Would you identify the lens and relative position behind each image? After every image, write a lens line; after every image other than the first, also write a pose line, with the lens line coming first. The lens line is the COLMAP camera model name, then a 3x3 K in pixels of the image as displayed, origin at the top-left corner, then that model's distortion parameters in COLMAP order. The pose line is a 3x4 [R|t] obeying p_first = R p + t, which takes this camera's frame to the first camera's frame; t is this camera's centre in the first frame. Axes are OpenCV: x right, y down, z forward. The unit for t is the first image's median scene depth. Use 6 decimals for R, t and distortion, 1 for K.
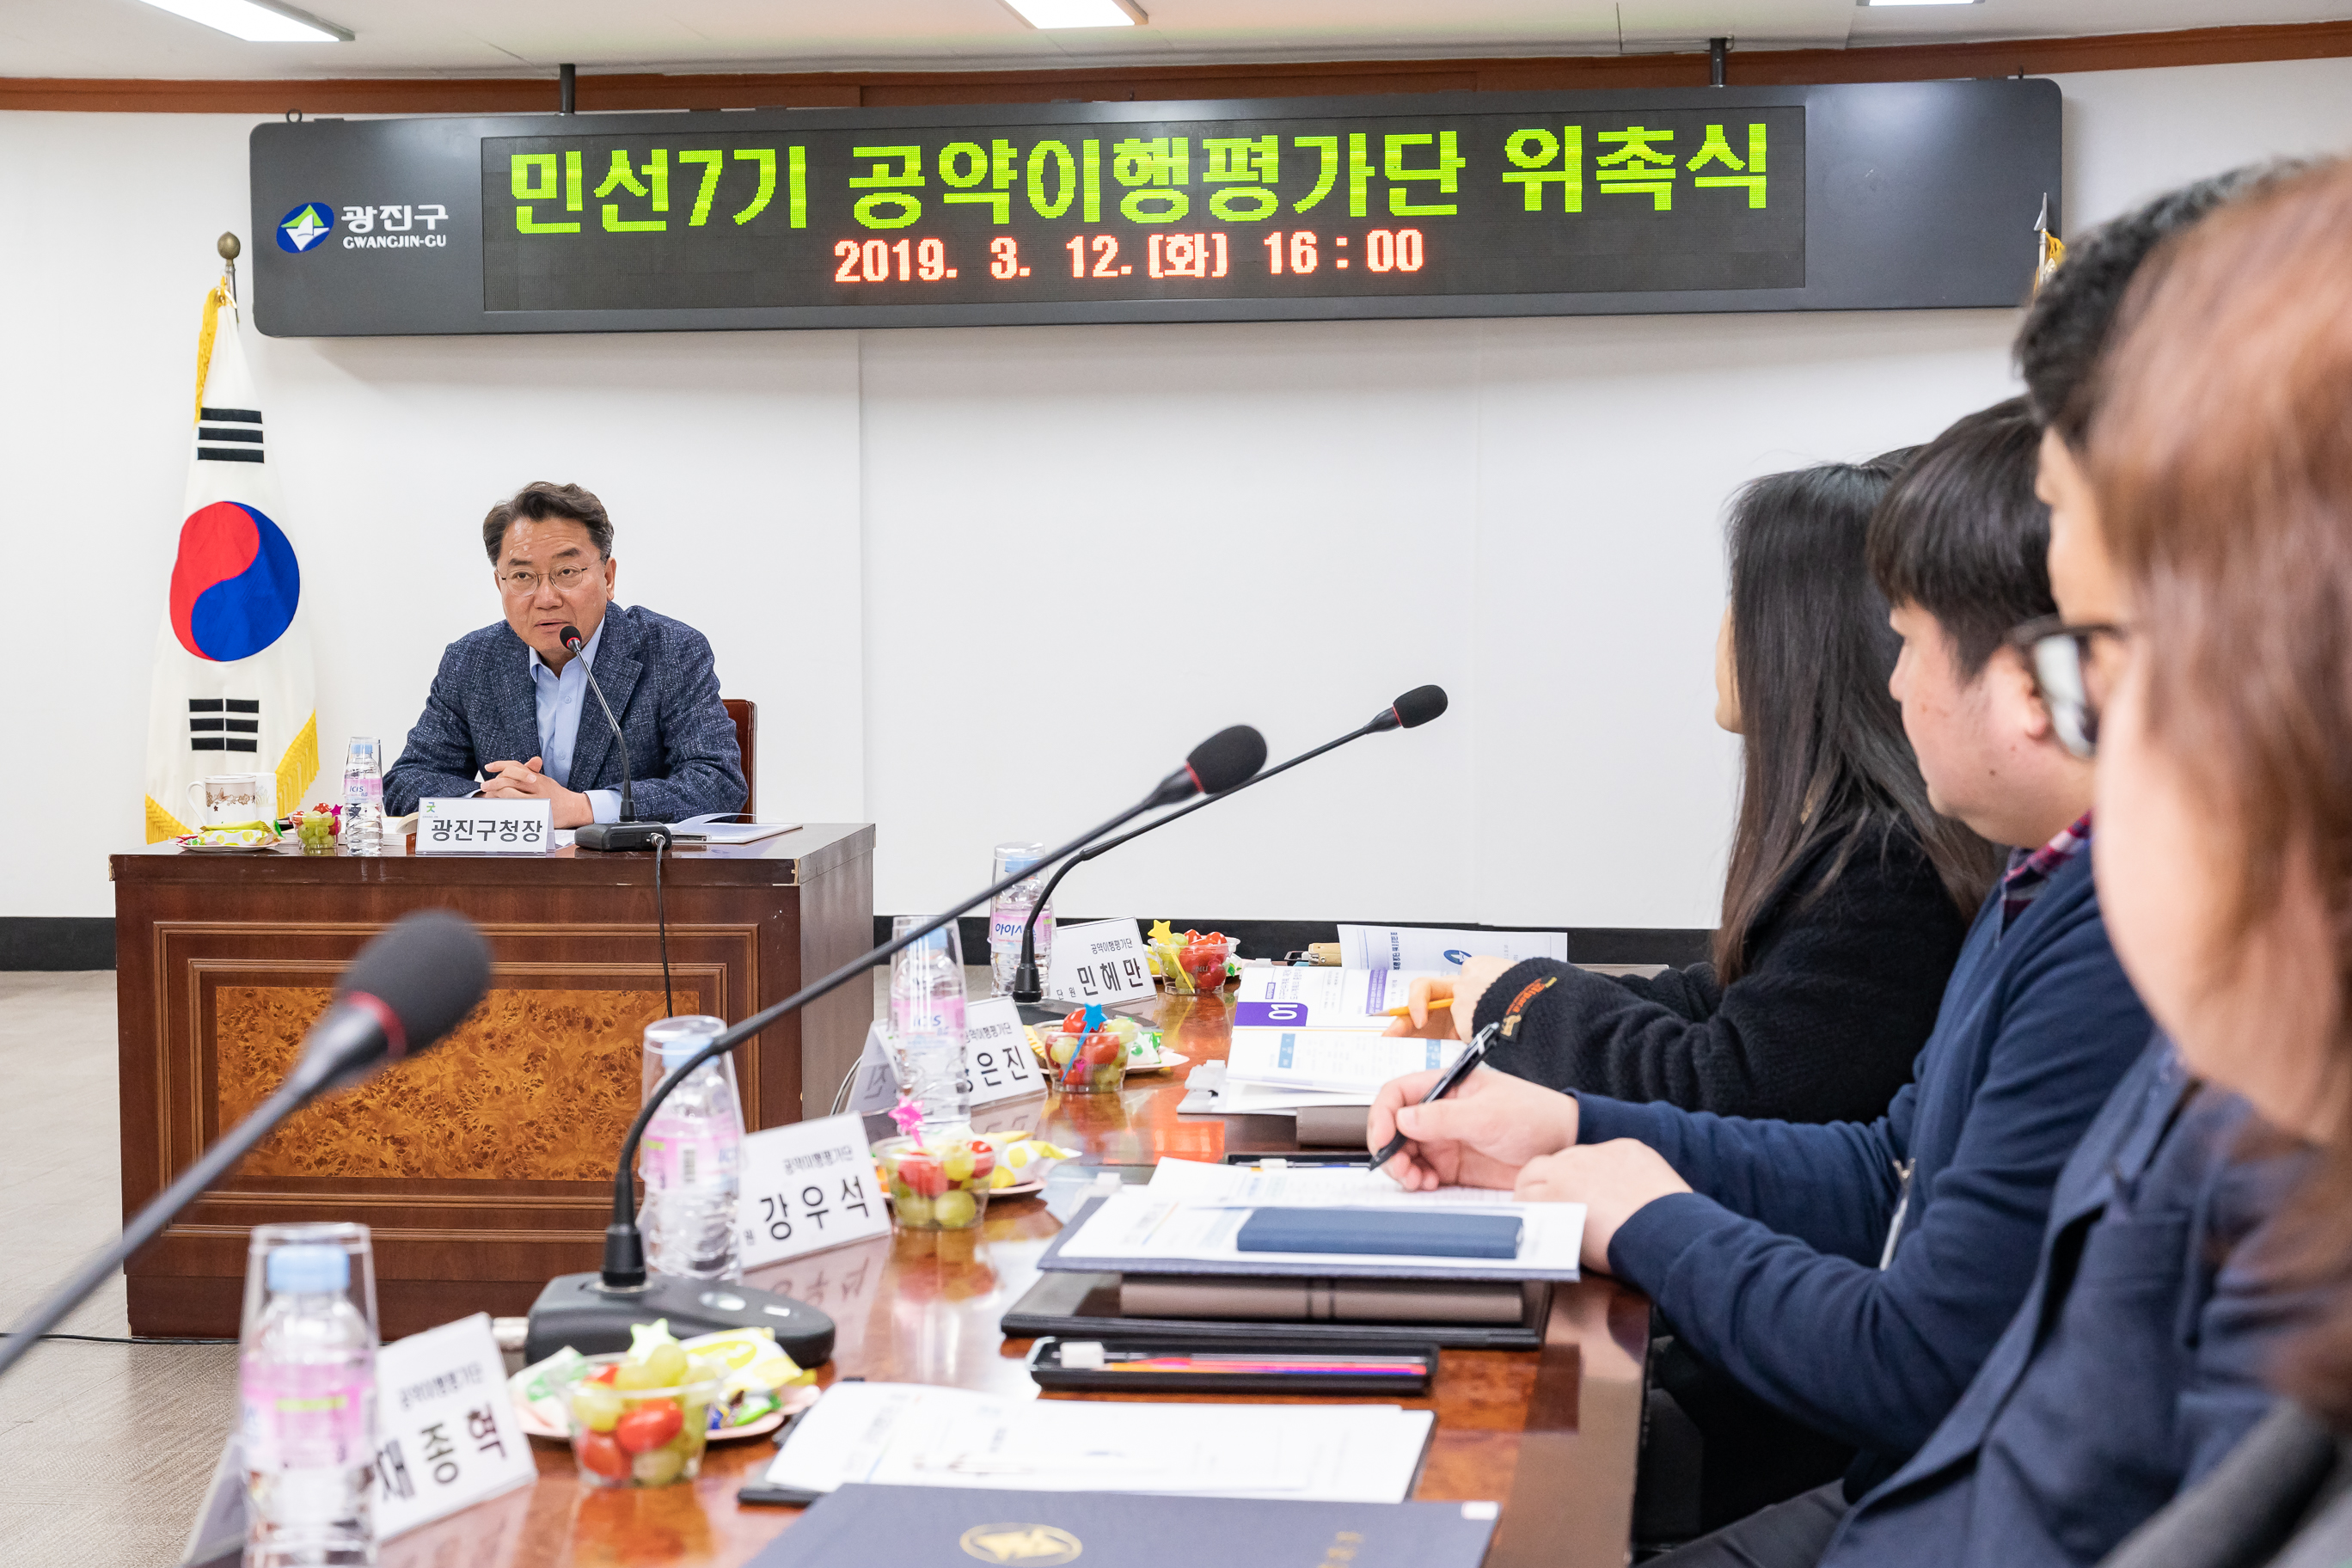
lens RADIAL K [[4043.9, 0, 1173.8], [0, 4043.9, 797.3], [0, 0, 1]] dist [0.000755, 0.000000]
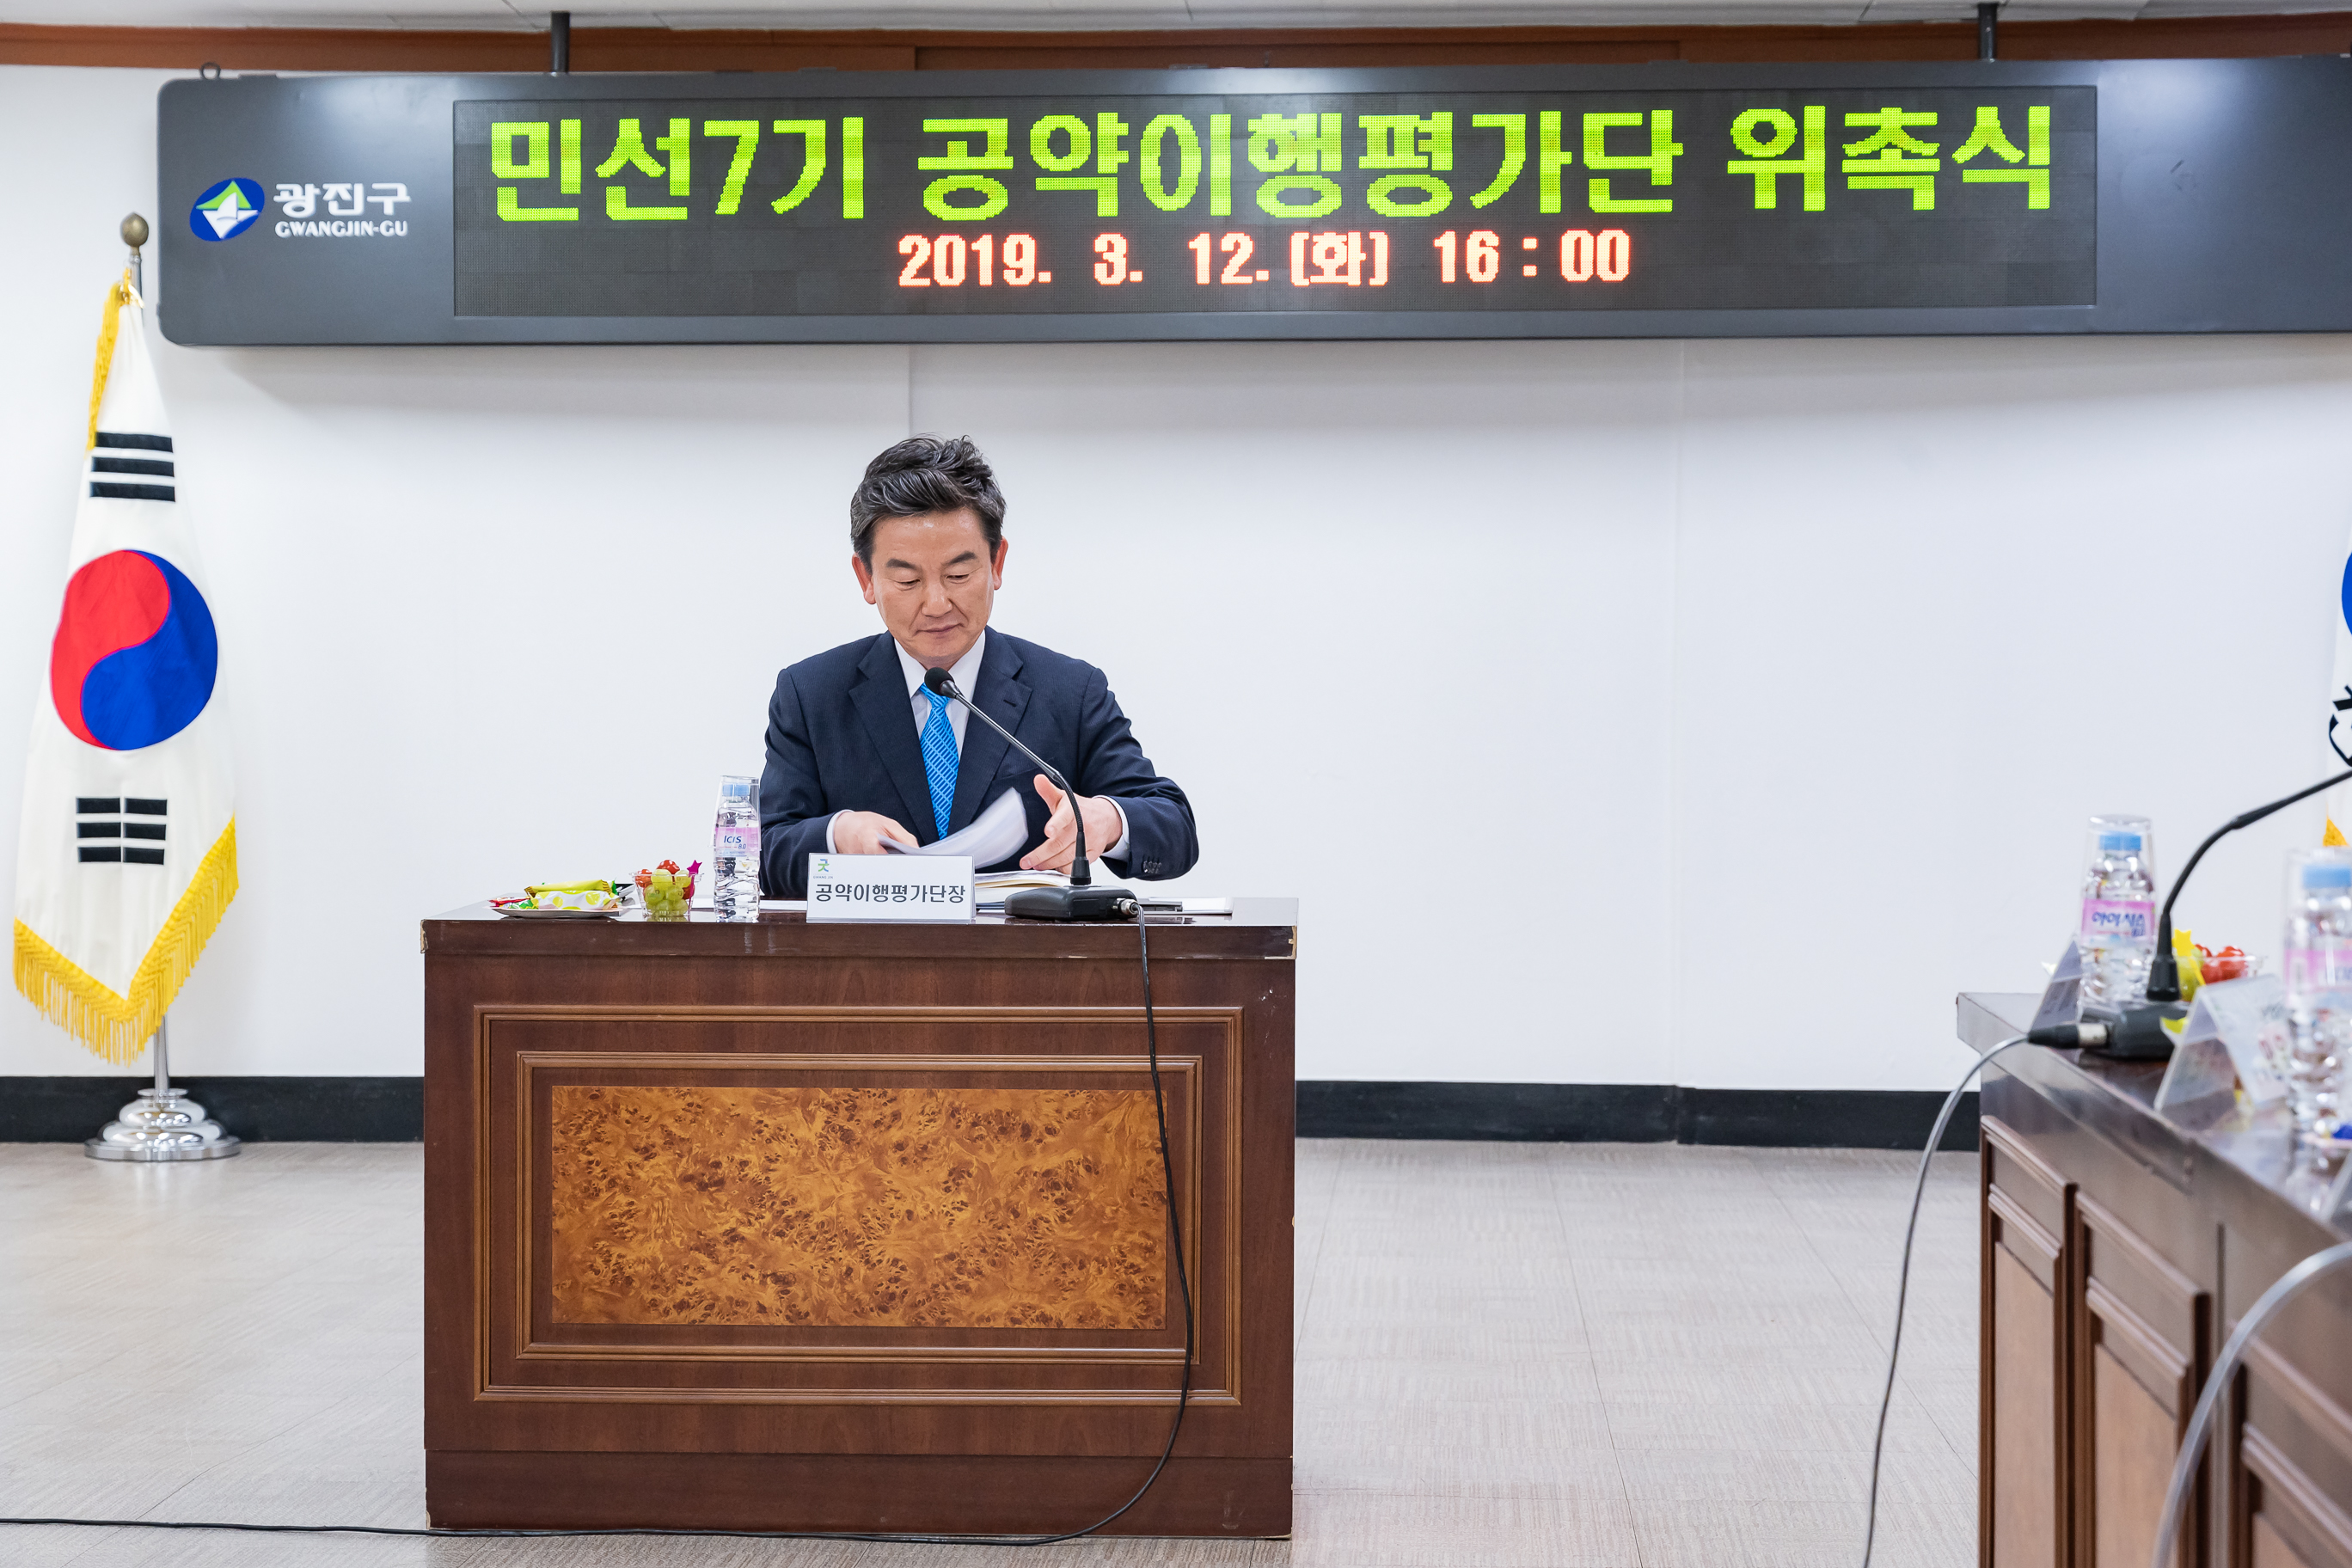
lens RADIAL K [[5039.5, 0, 1170.5], [0, 5039.5, 805.8], [0, 0, 1]] dist [0.027430, 0.000000]
pose [[0.997262, 0.006061, 0.073696, -0.103094], [-0.003034, 0.999150, -0.041111, 0.017520], [-0.073883, 0.040775, 0.996433, -0.002796]]
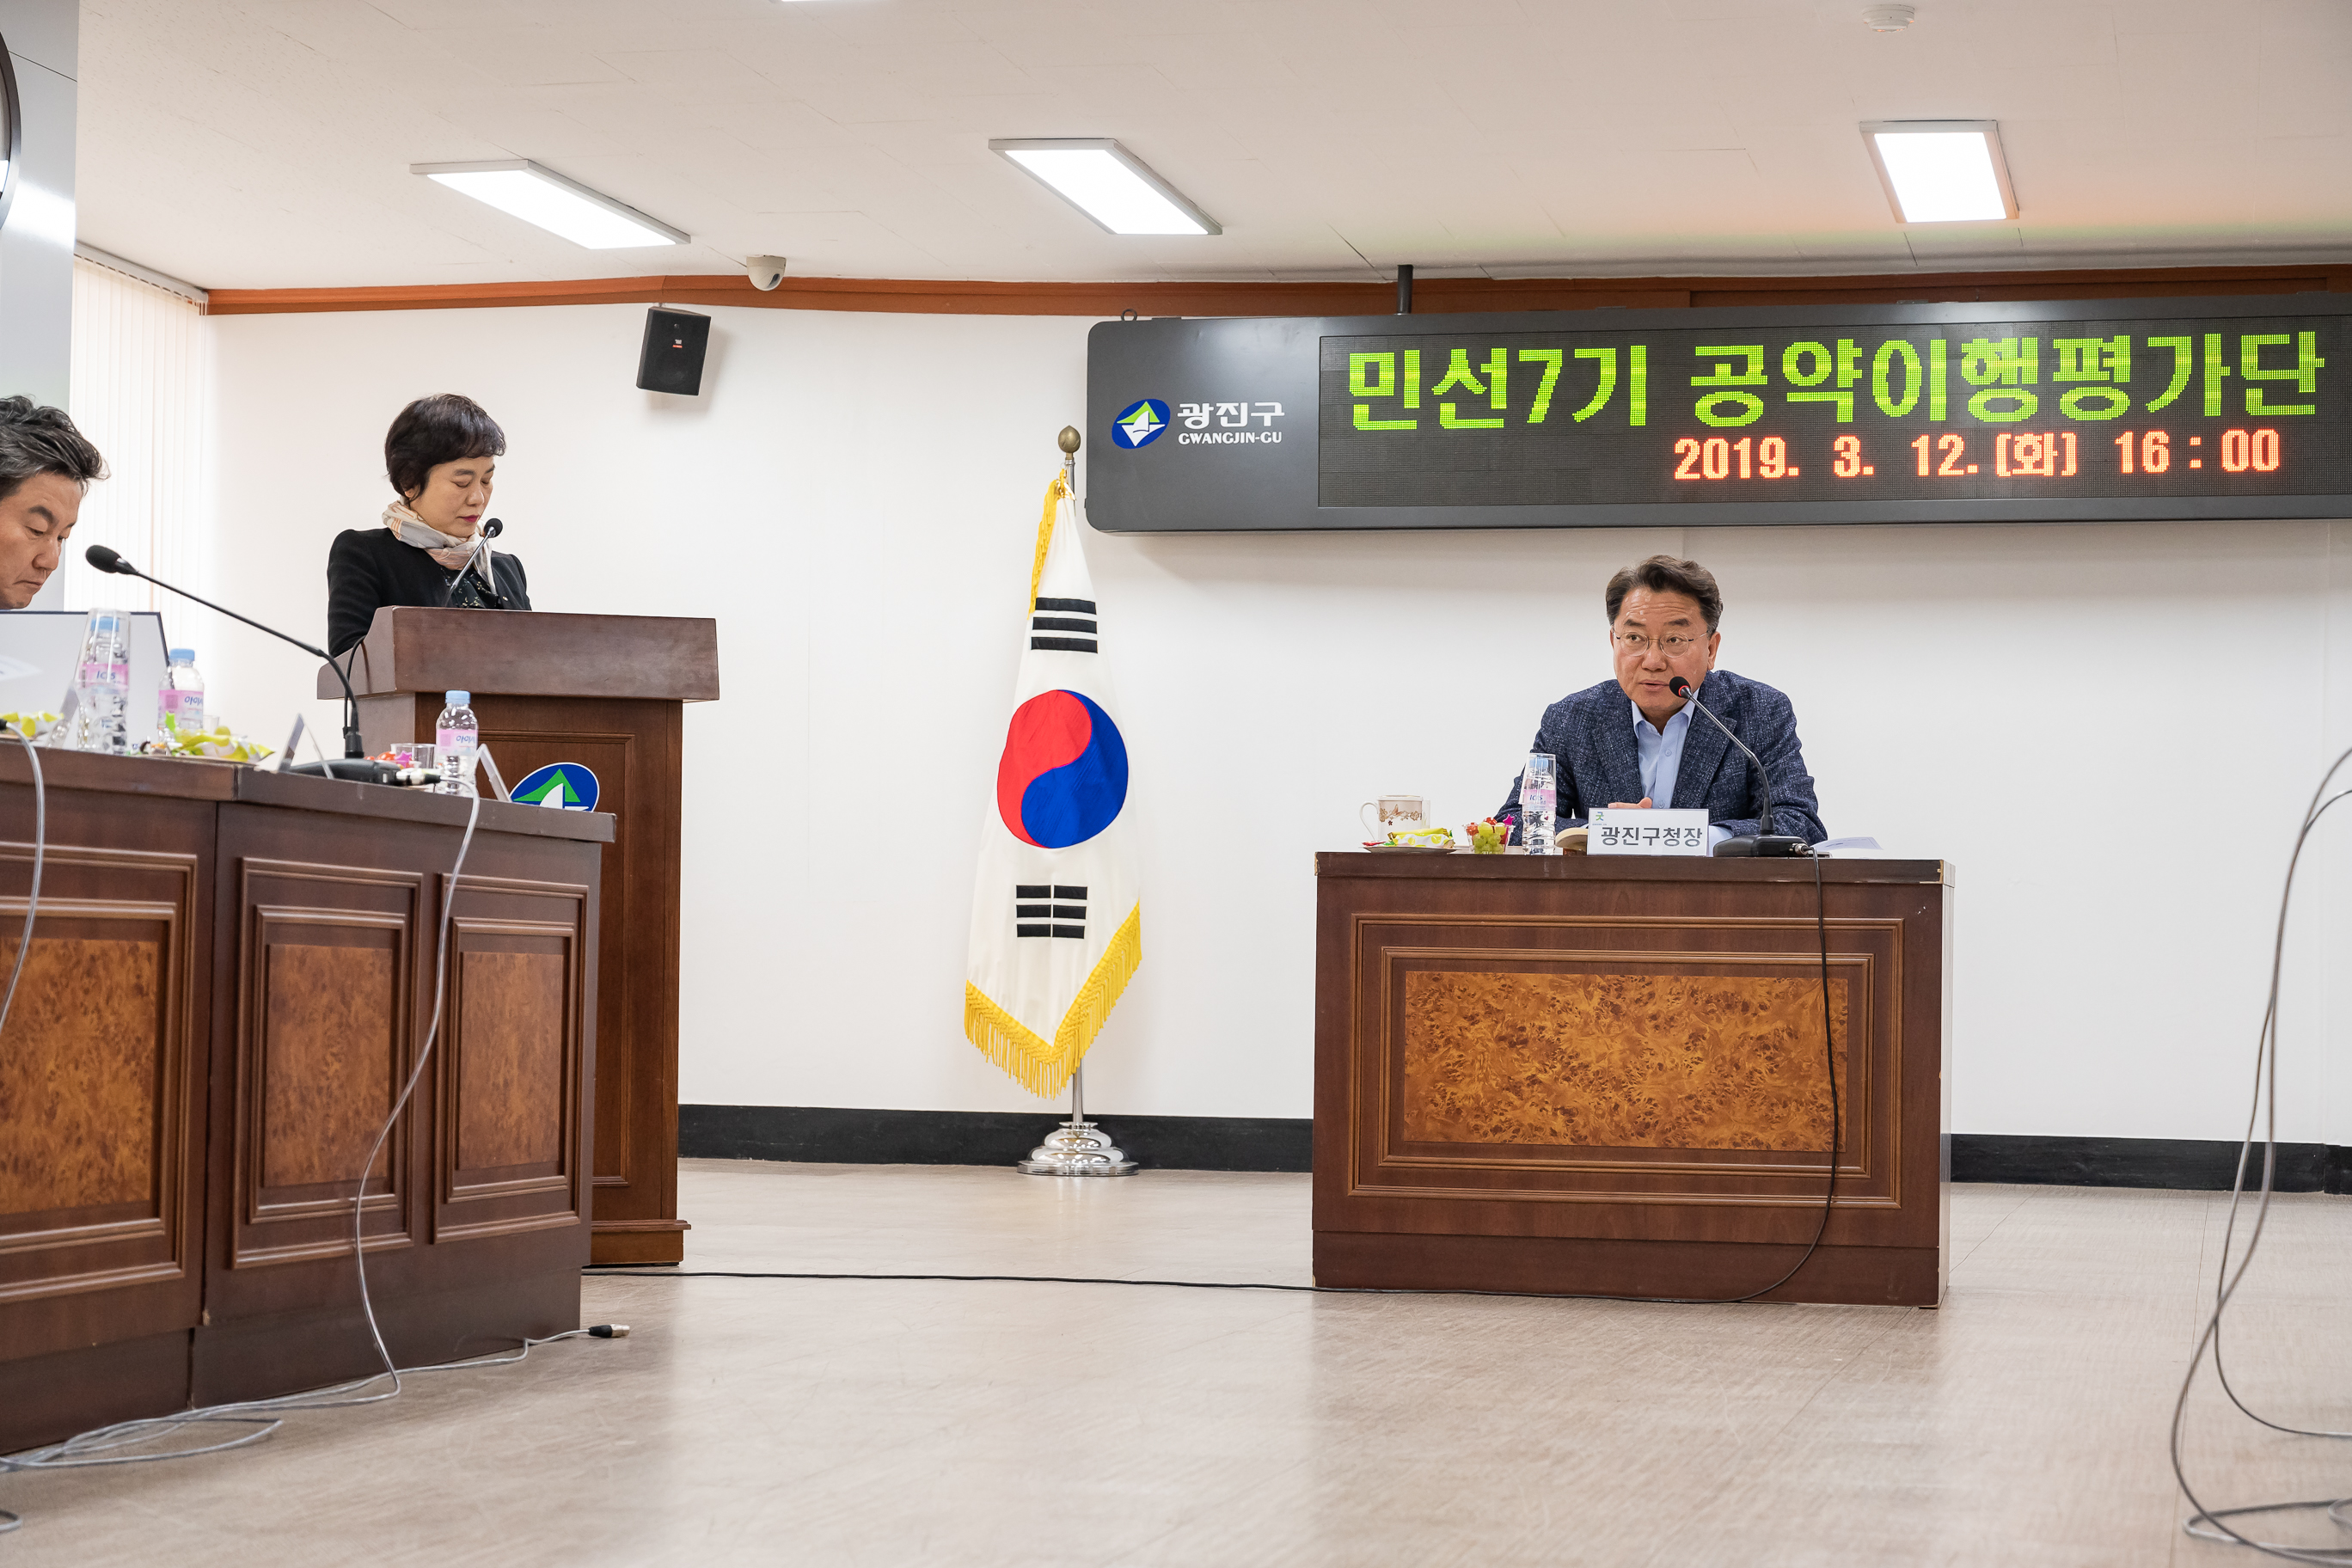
lens RADIAL K [[4828.9, 0, 1138.4], [0, 4828.9, 781.0], [0, 0, 1]] dist [0.029688, 0.000000]
pose [[0.995309, 0.016056, -0.095409, -0.100316], [-0.025994, 0.994253, -0.103850, 0.074098], [0.093193, 0.105843, 0.990006, -0.187026]]
